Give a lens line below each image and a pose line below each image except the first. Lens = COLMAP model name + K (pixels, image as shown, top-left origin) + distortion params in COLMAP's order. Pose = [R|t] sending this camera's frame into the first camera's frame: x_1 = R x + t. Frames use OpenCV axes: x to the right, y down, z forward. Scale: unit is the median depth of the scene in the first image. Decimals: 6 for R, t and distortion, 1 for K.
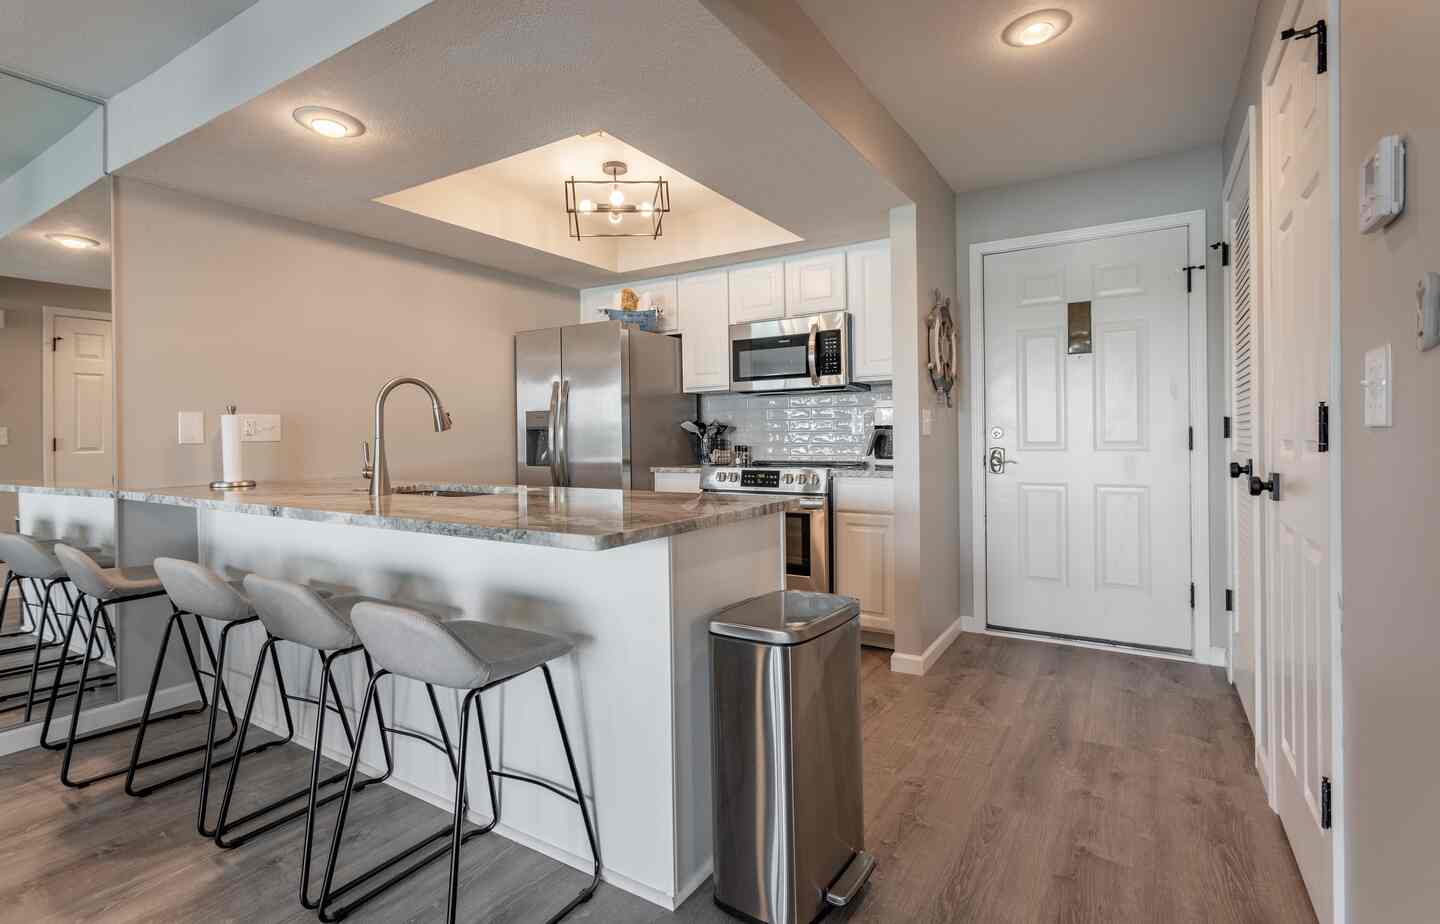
lens RADIAL K [[691.0, 0, 703.3], [0, 691.0, 441.8], [0, 0, 1]] dist [0.000148, 0.000602]
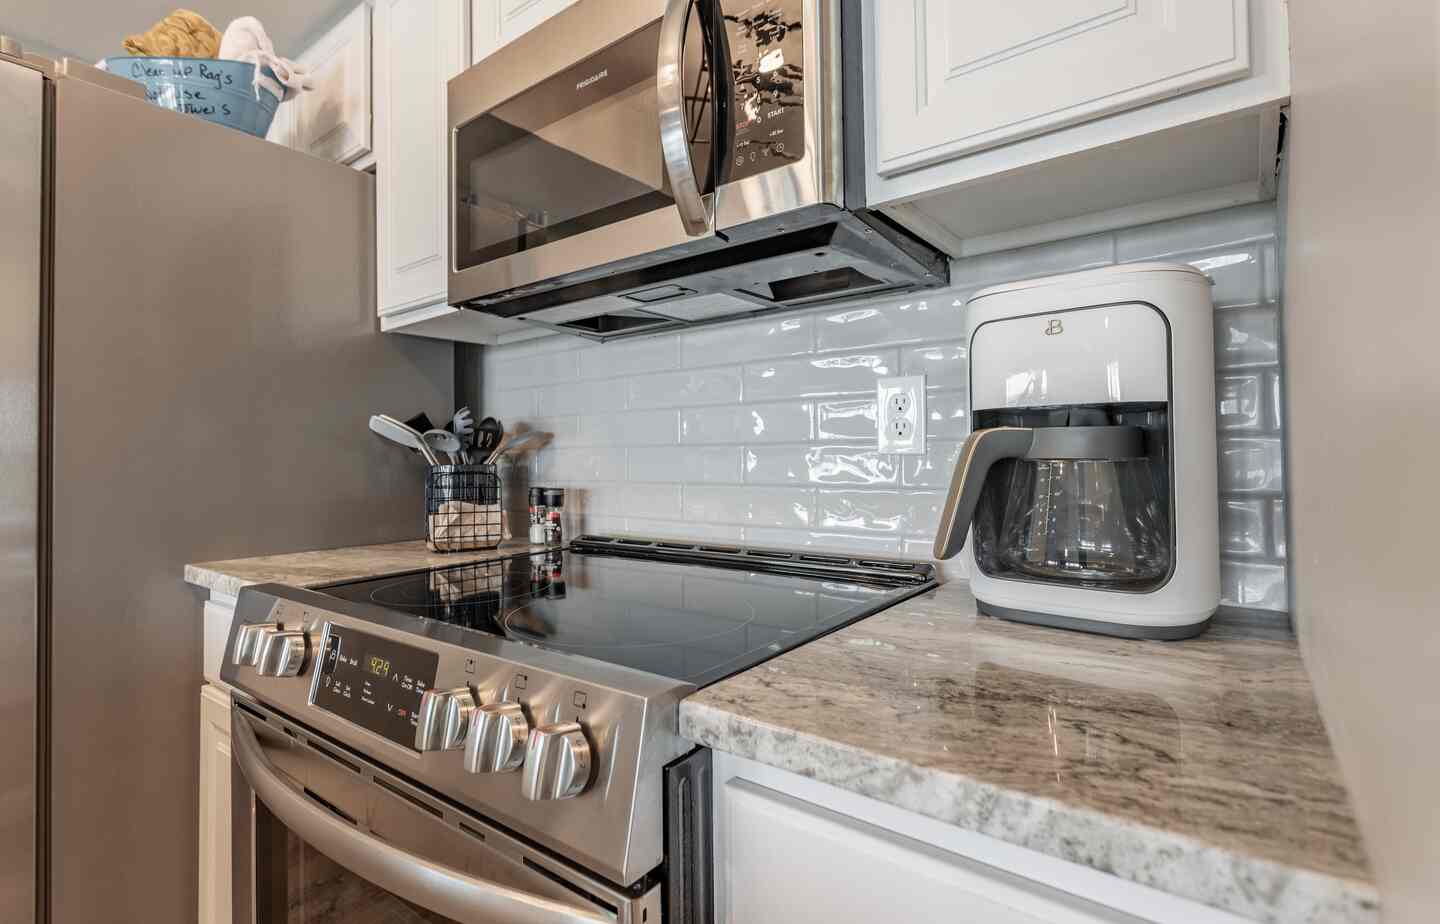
lens RADIAL K [[691.0, 0, 703.3], [0, 691.0, 441.8], [0, 0, 1]] dist [0.000148, 0.000602]
pose [[0.995730, -0.000829, -0.092313, 0.184315], [-0.002059, 0.999512, -0.031185, -0.007460], [0.092294, 0.031242, 0.995242, 0.779347]]
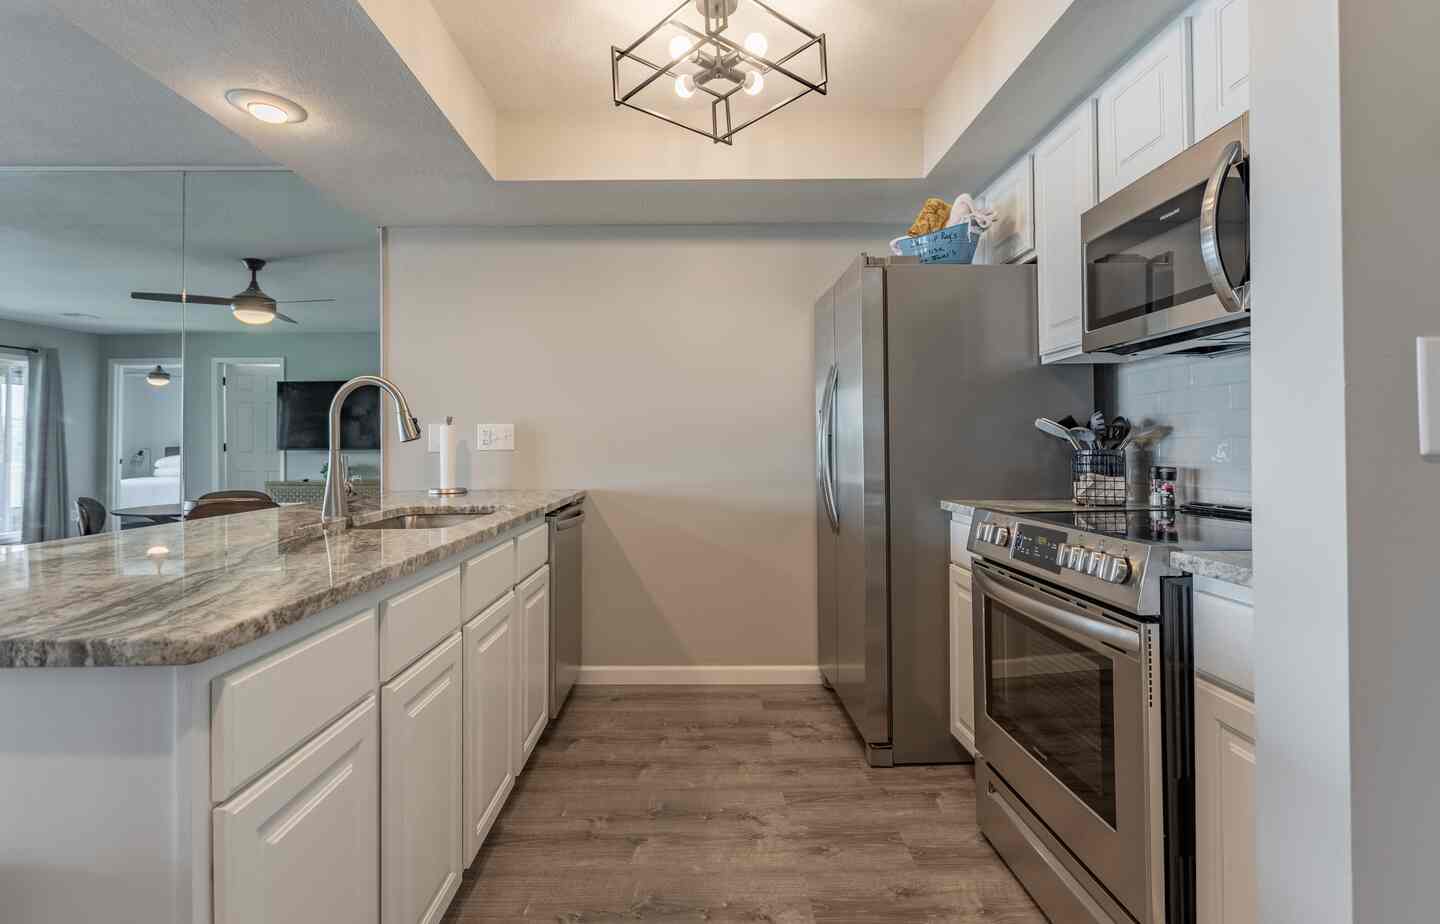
lens RADIAL K [[691.0, 0, 703.3], [0, 691.0, 441.8], [0, 0, 1]] dist [0.000148, 0.000602]
pose [[0.548925, -0.000296, -0.835872, 0.313668], [-0.005804, 0.999974, -0.004166, -0.008771], [0.835852, 0.007138, 0.548909, 0.563504]]
